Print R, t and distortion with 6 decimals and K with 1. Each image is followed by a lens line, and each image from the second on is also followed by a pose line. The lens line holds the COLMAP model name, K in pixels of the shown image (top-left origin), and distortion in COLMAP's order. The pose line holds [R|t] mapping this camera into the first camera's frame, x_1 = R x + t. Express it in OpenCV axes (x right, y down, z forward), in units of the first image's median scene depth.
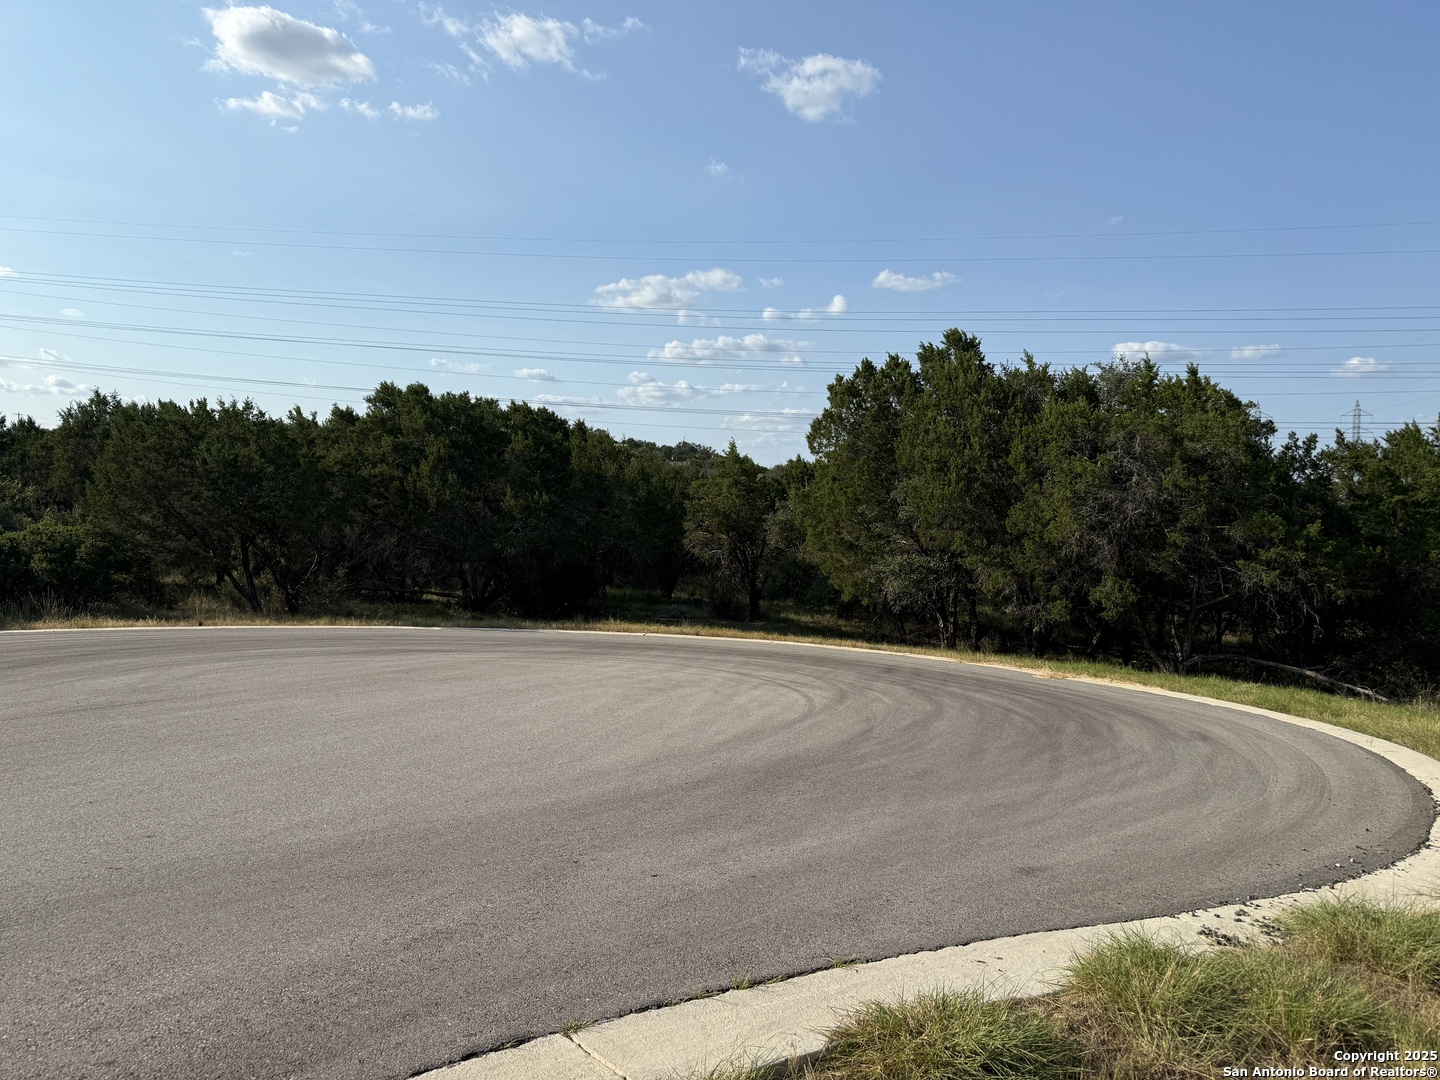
lens RADIAL K [[1004.2, 0, 720.4], [0, 1004.2, 538.7], [0, 0, 1]] dist [0.026737, -0.043738]
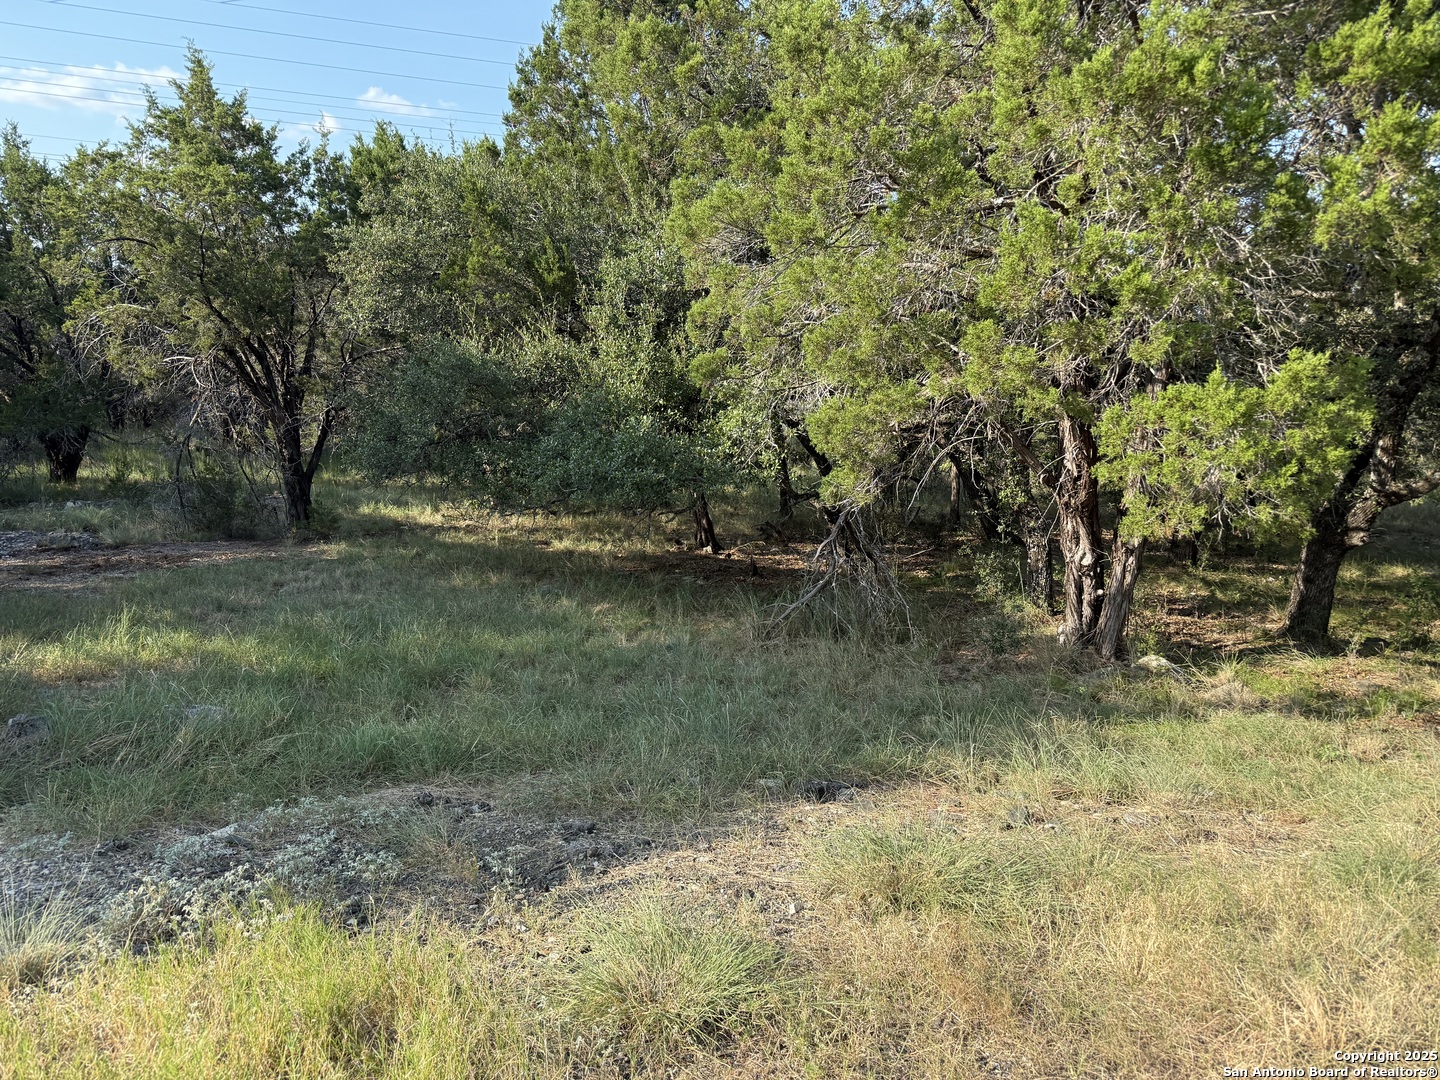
lens RADIAL K [[1004.2, 0, 722.5], [0, 1004.2, 537.0], [0, 0, 1]] dist [0.026737, -0.043738]
pose [[0.889030, -0.082927, 0.450277, 0.001926], [0.014571, 0.988087, 0.153207, 0.024341], [-0.457618, -0.129645, 0.879647, 0.576689]]
